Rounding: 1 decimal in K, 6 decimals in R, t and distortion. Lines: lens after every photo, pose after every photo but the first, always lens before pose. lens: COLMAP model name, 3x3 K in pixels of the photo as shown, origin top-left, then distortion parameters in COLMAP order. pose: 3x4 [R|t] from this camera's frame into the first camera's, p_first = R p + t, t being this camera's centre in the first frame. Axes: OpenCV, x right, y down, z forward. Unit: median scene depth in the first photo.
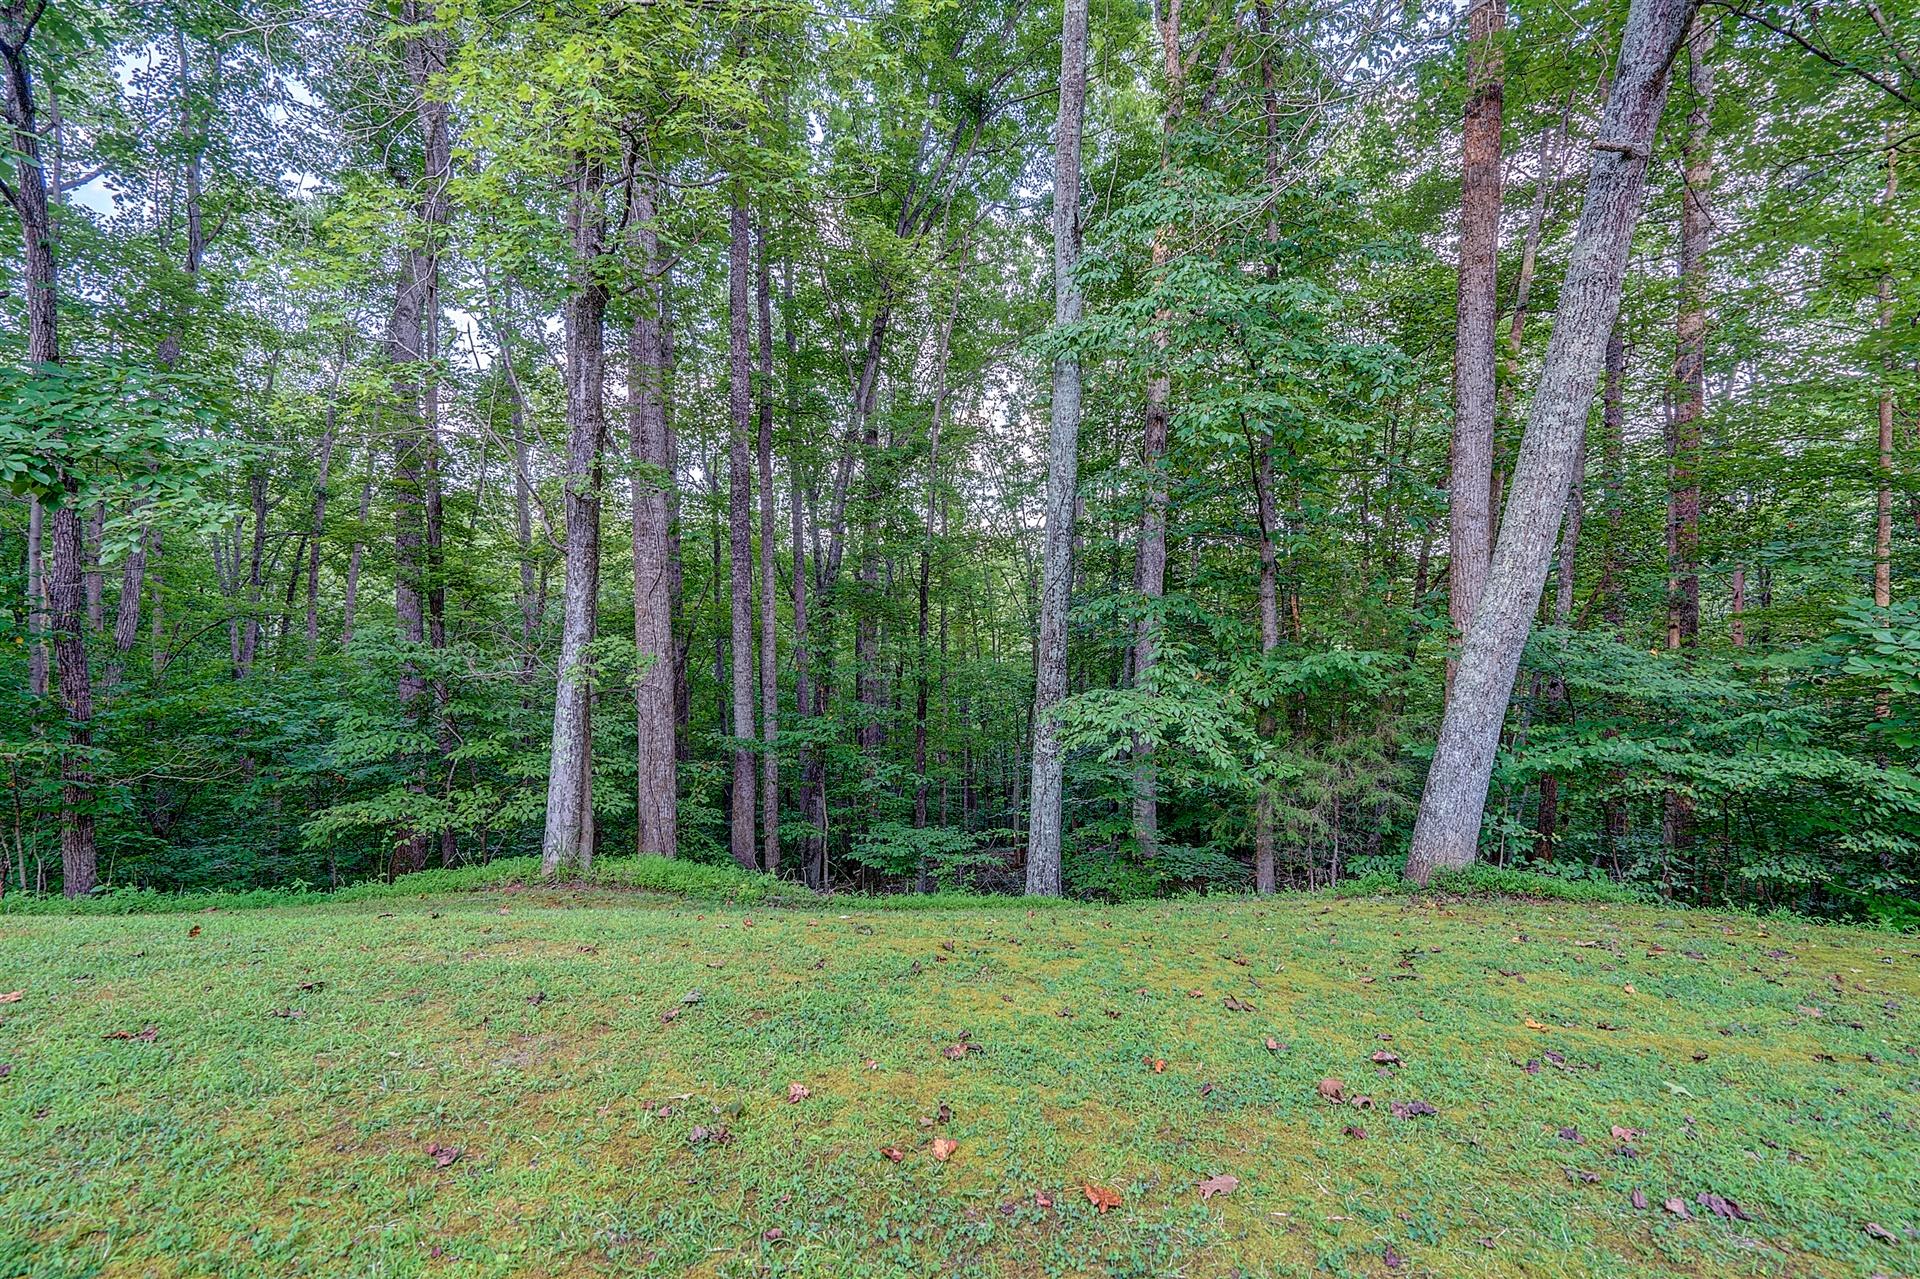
lens RADIAL K [[910.0, 0, 960.0], [0, 910.0, 639.5], [0, 0, 1]] dist [-0.001357, 0.001253]
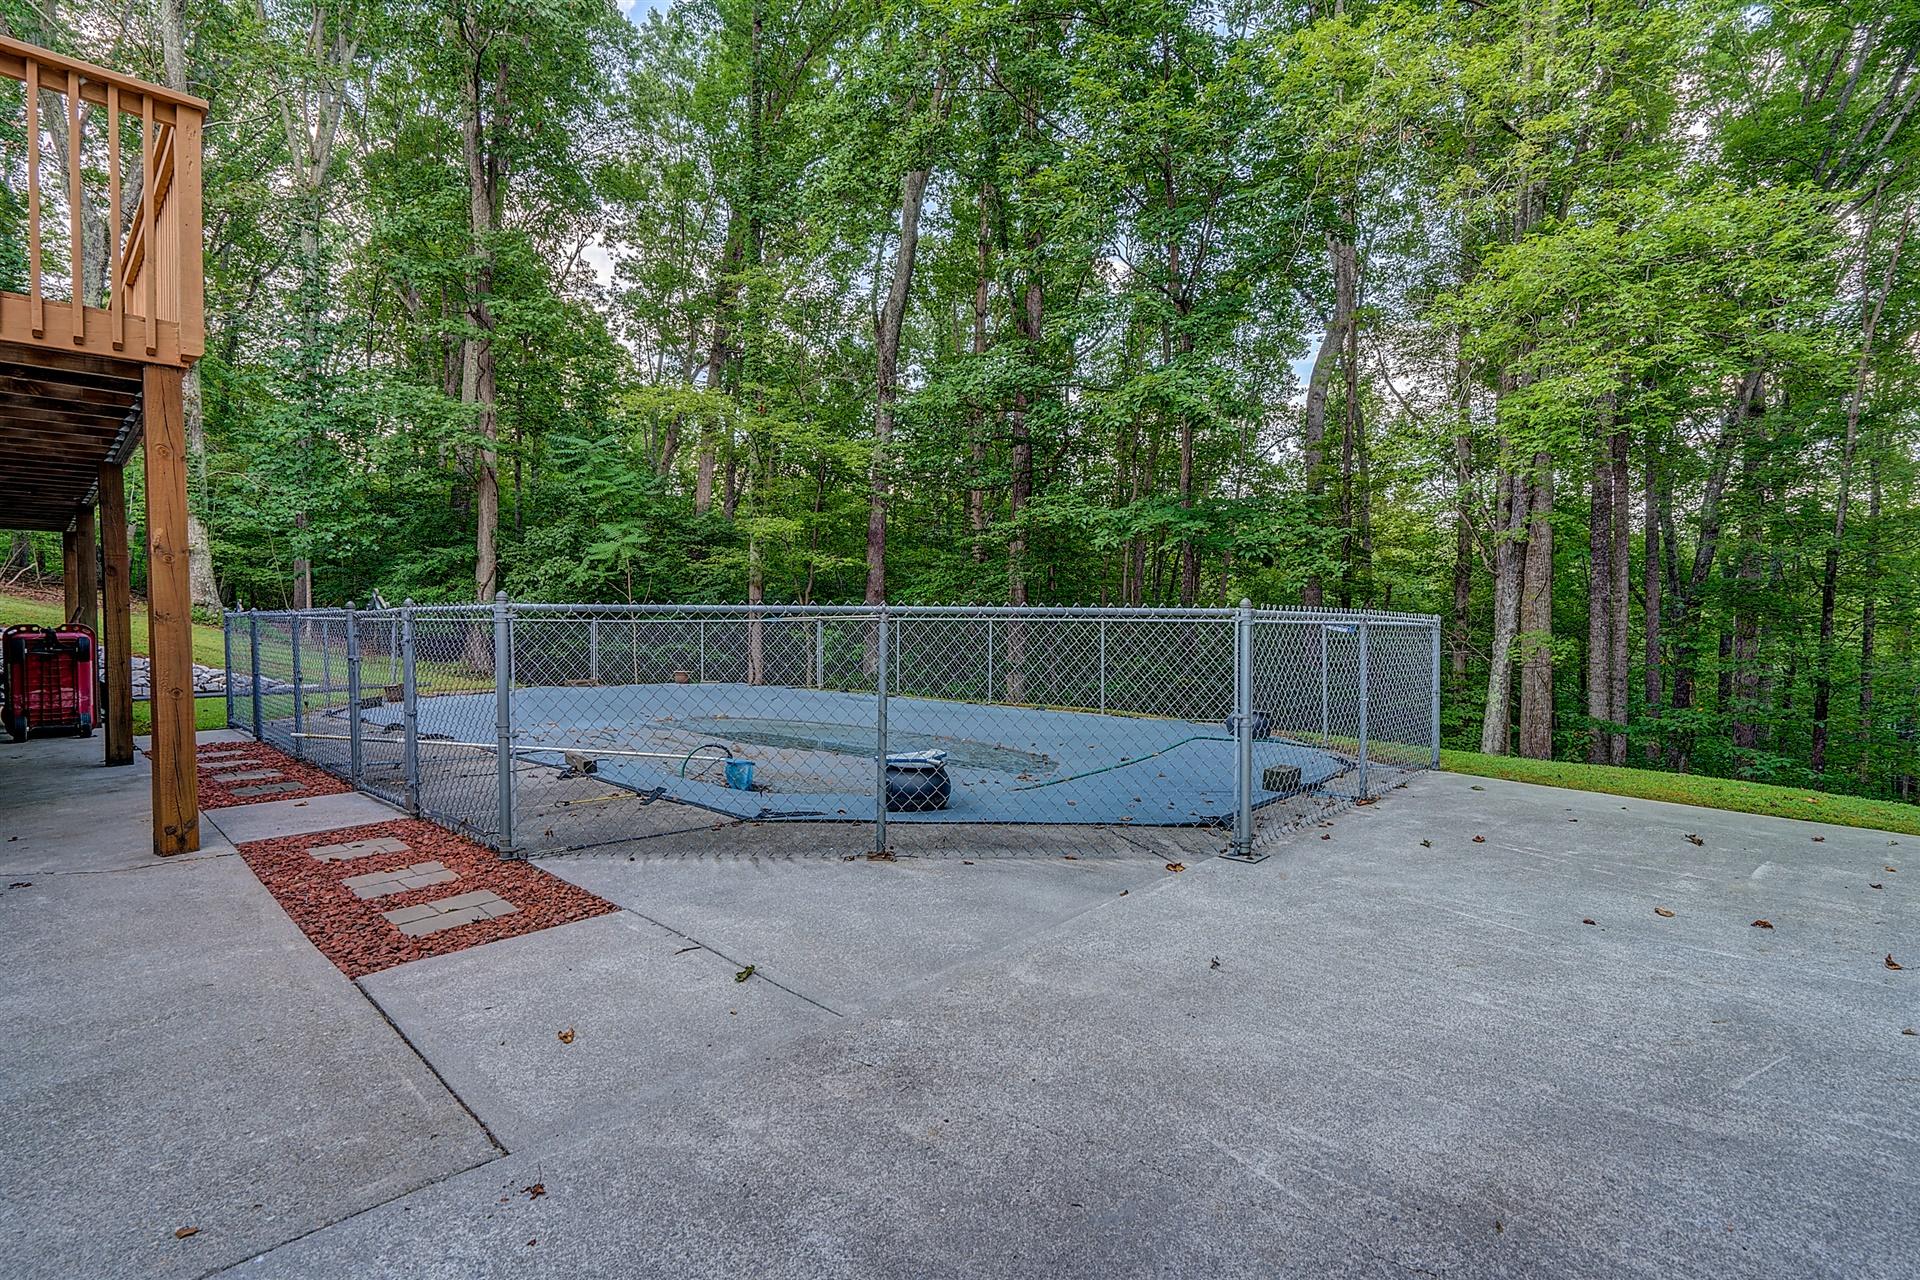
lens RADIAL K [[910.0, 0, 960.0], [0, 910.0, 640.0], [0, 0, 1]] dist [-0.001357, 0.001253]
pose [[0.692829, 0.021679, -0.720776, 0.012322], [-0.016227, 0.999764, 0.014472, 0.000675], [0.720919, 0.001669, 0.693017, -0.212375]]
